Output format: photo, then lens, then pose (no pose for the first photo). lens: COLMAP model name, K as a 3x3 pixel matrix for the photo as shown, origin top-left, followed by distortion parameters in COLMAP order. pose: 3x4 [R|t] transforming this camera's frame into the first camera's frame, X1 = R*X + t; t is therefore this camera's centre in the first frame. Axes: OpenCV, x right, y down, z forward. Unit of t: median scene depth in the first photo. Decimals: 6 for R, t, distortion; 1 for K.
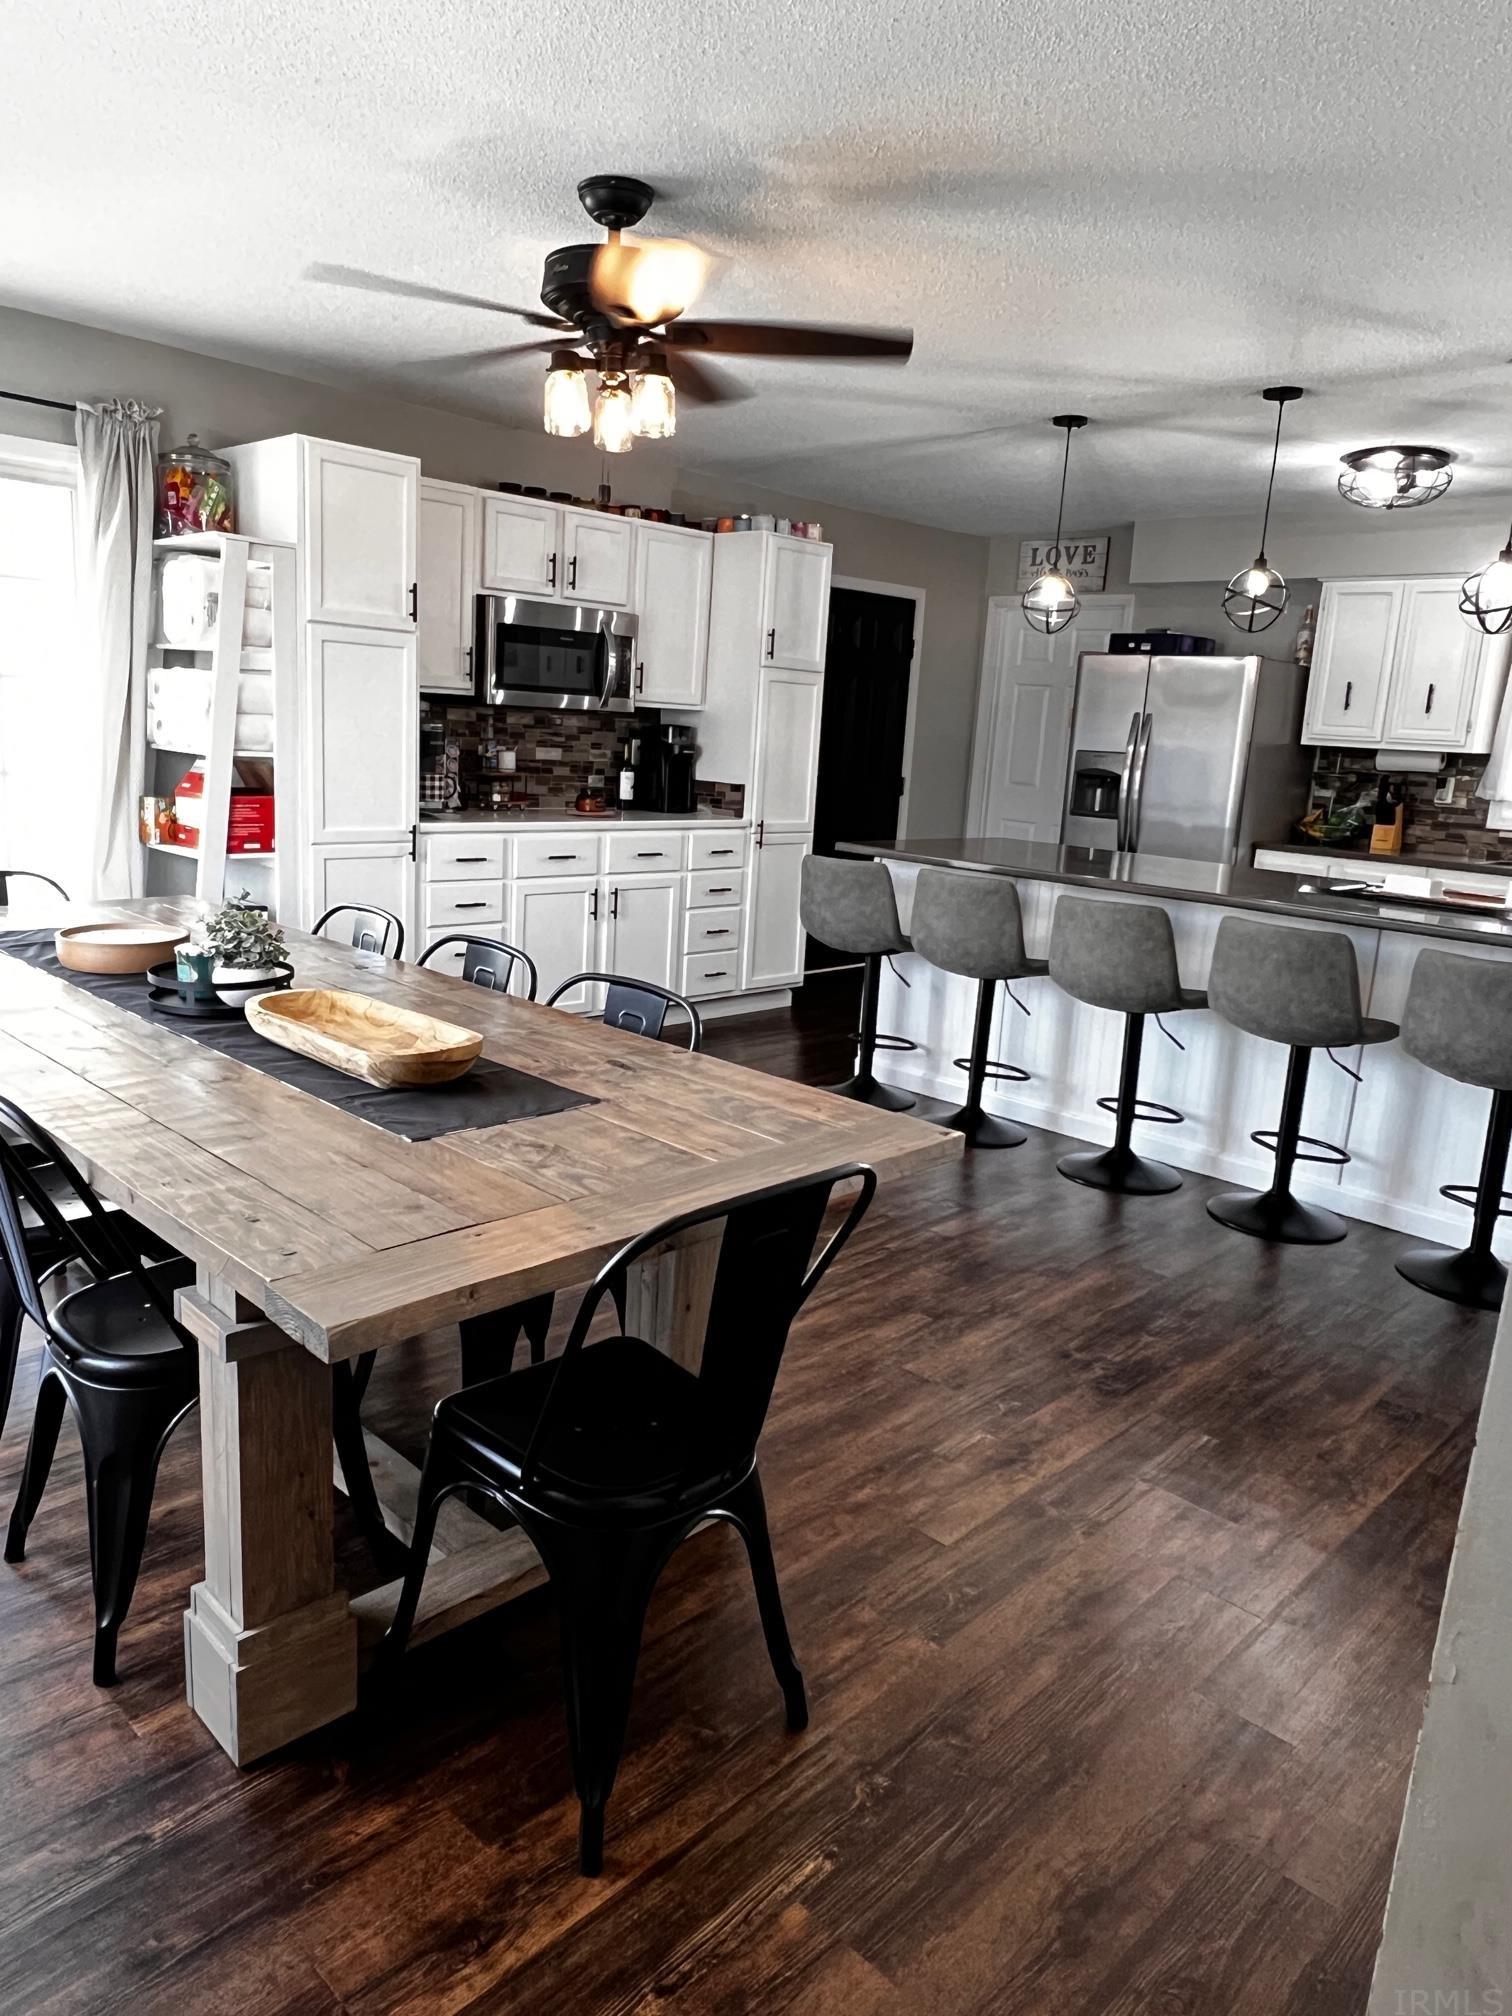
lens RADIAL K [[1413.3, 0, 758.6], [0, 1413.3, 1006.3], [0, 0, 1]] dist [-0.003195, -0.001151]
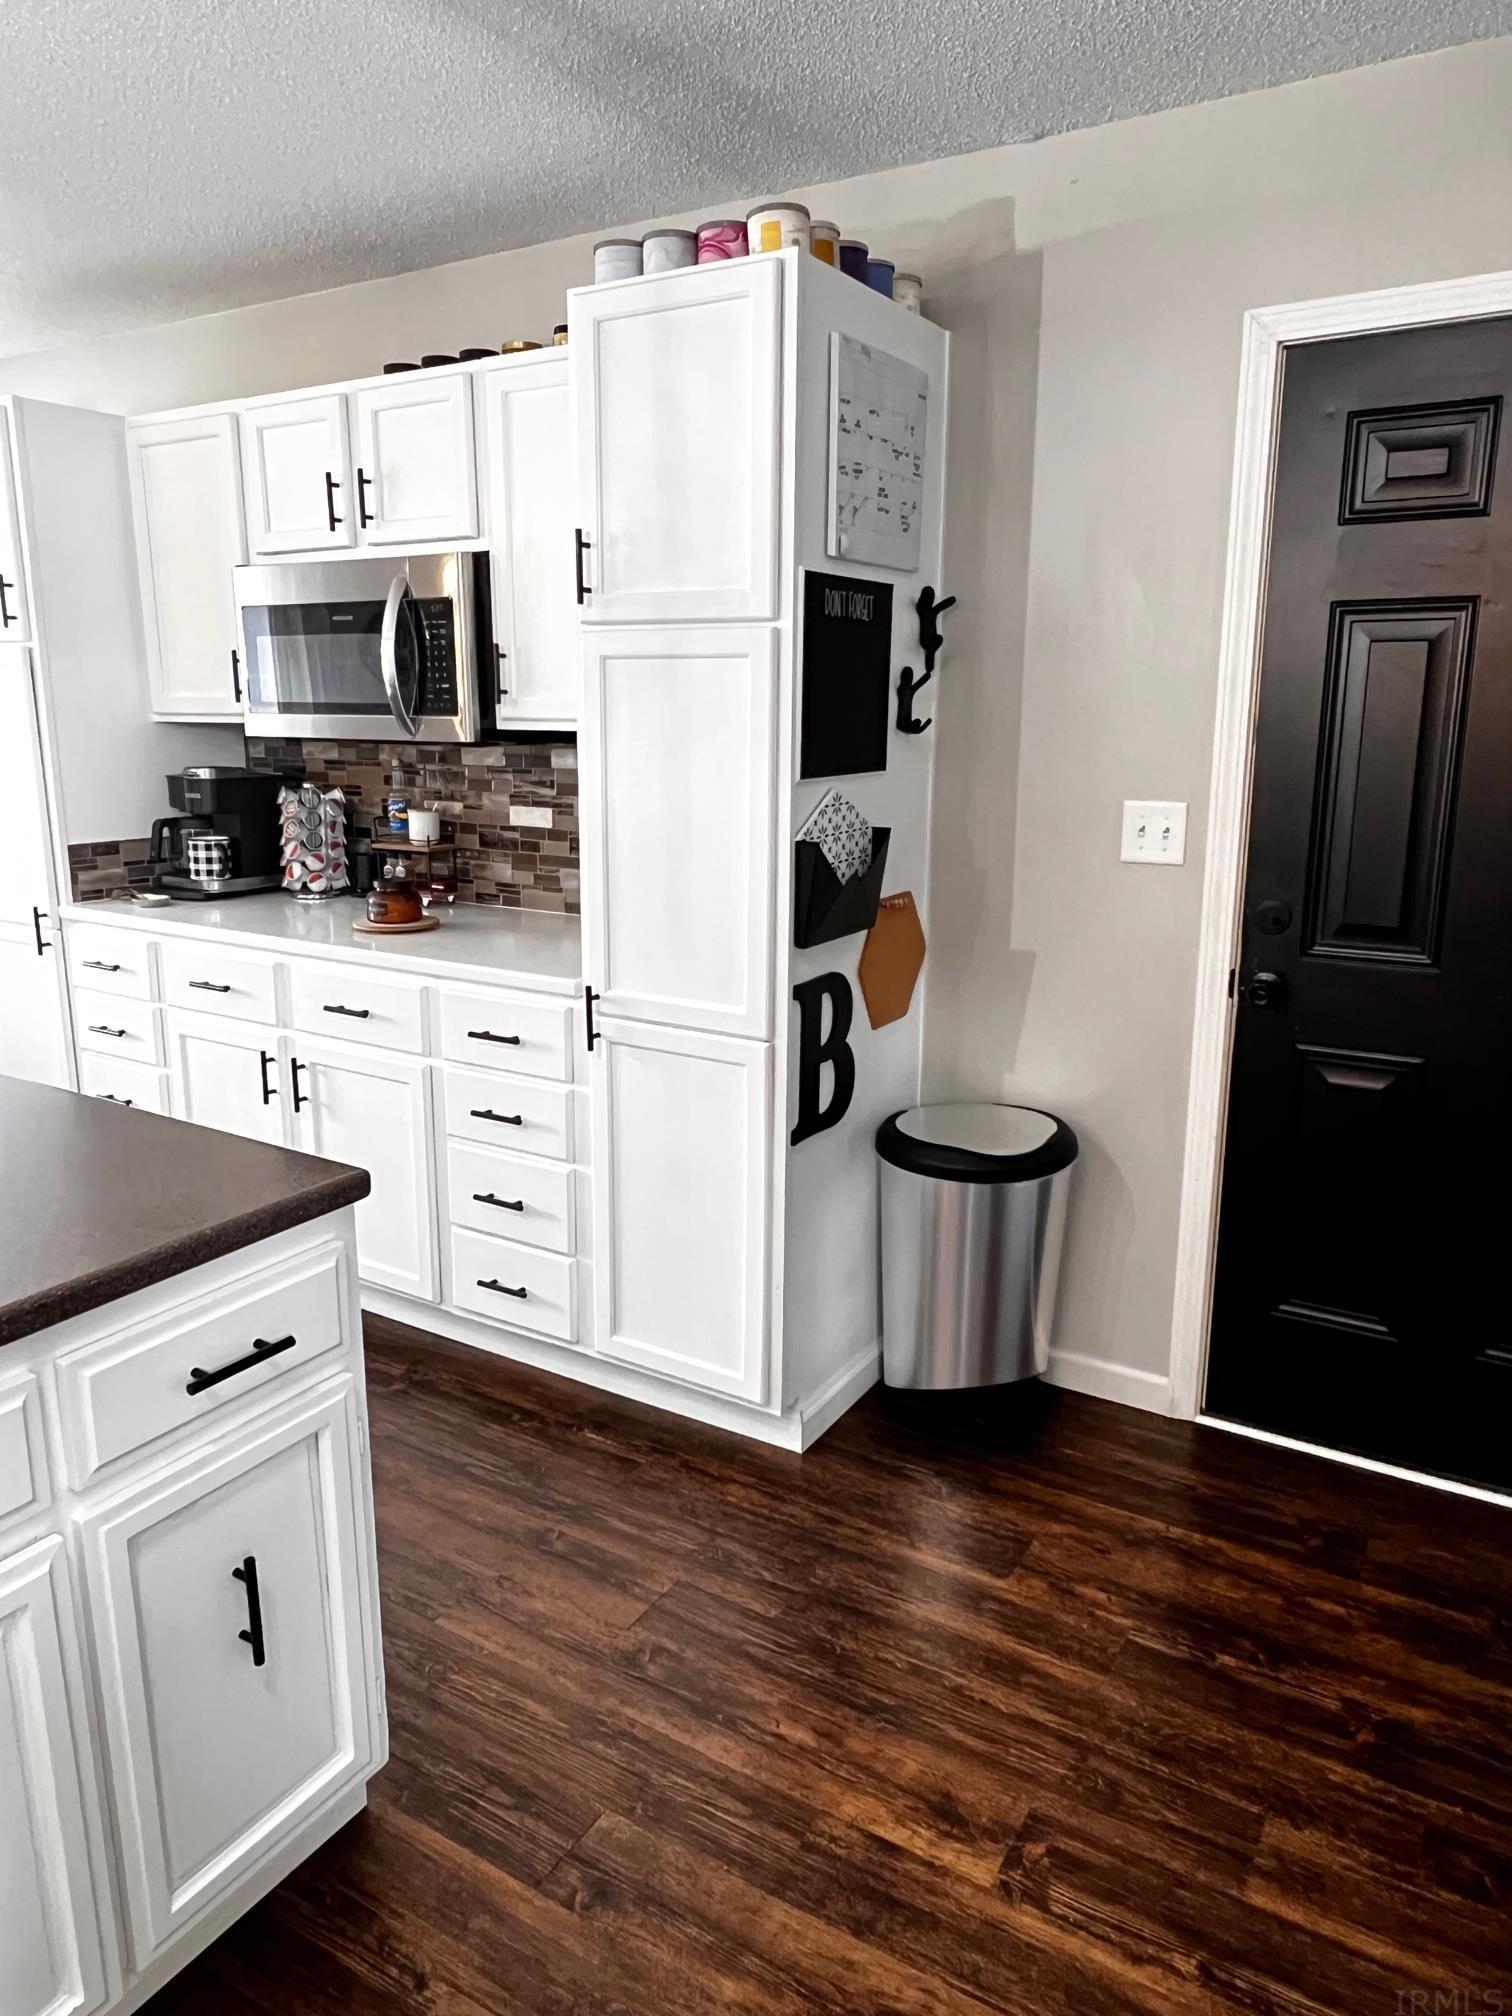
lens RADIAL K [[1375.9, 0, 751.0], [0, 1375.9, 1032.9], [0, 0, 1]] dist [-0.002952, -0.001175]
pose [[0.218098, 0.180520, -0.959086, 0.427826], [-0.186577, 0.972330, 0.140585, -0.190265], [0.957926, 0.148283, 0.245744, 0.969041]]
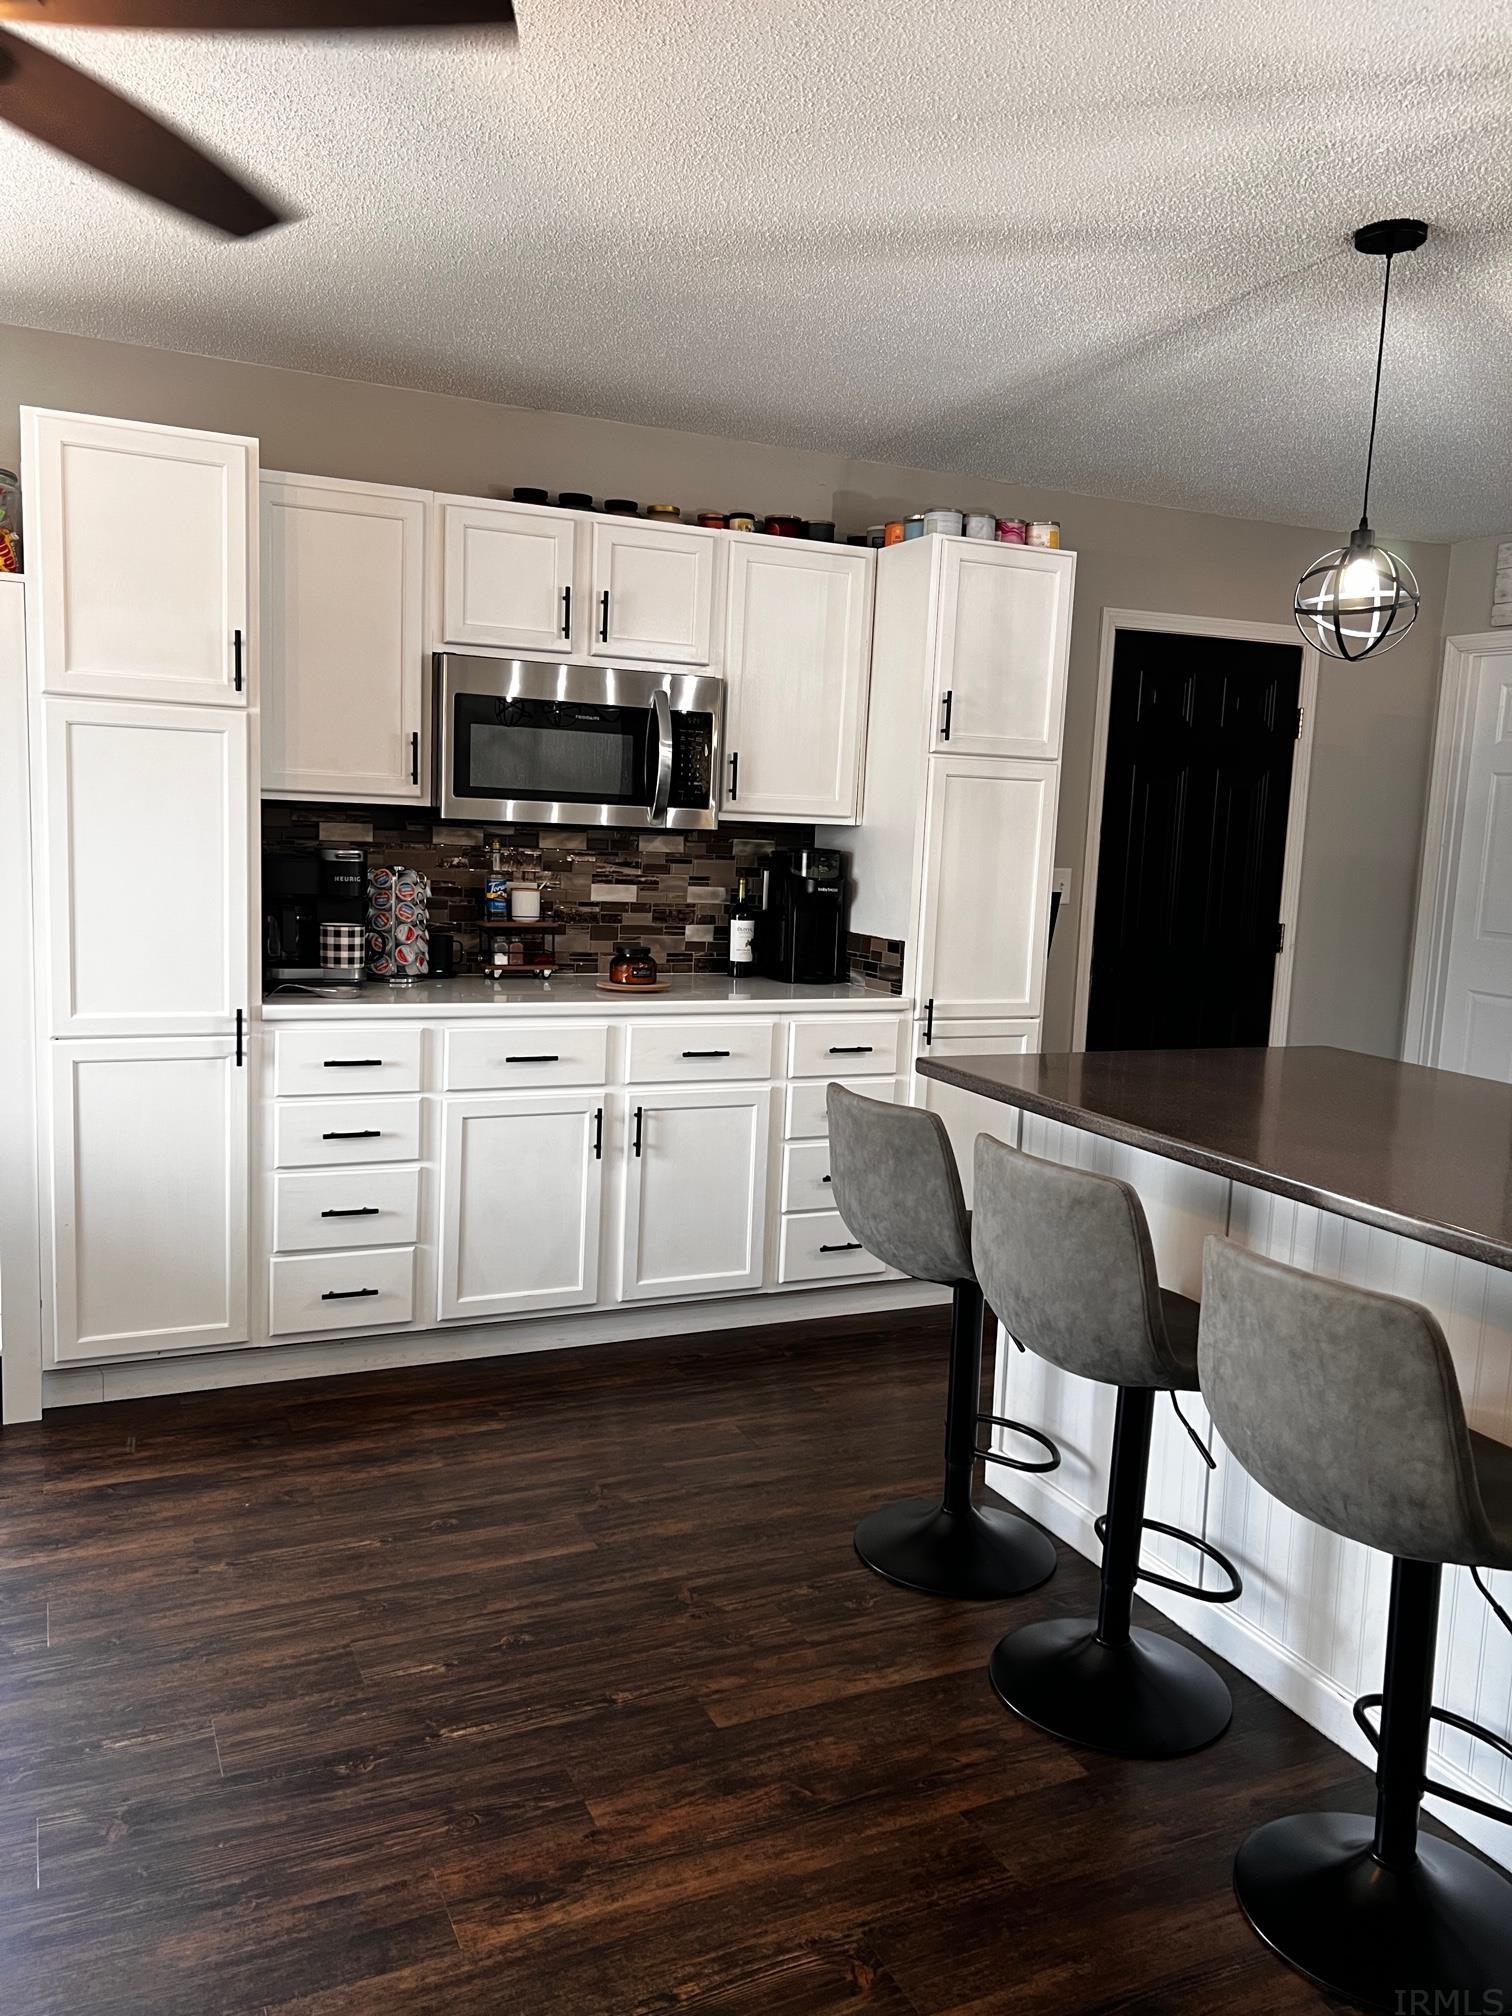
lens RADIAL K [[1528.9, 0, 752.2], [0, 1528.9, 1022.5], [0, 0, 1]] dist [0.059682, -0.077018]
pose [[0.930017, 0.030240, -0.366269, 0.179043], [-0.060999, 0.995487, -0.072696, -0.070244], [0.362418, 0.089950, 0.927665, 0.363266]]
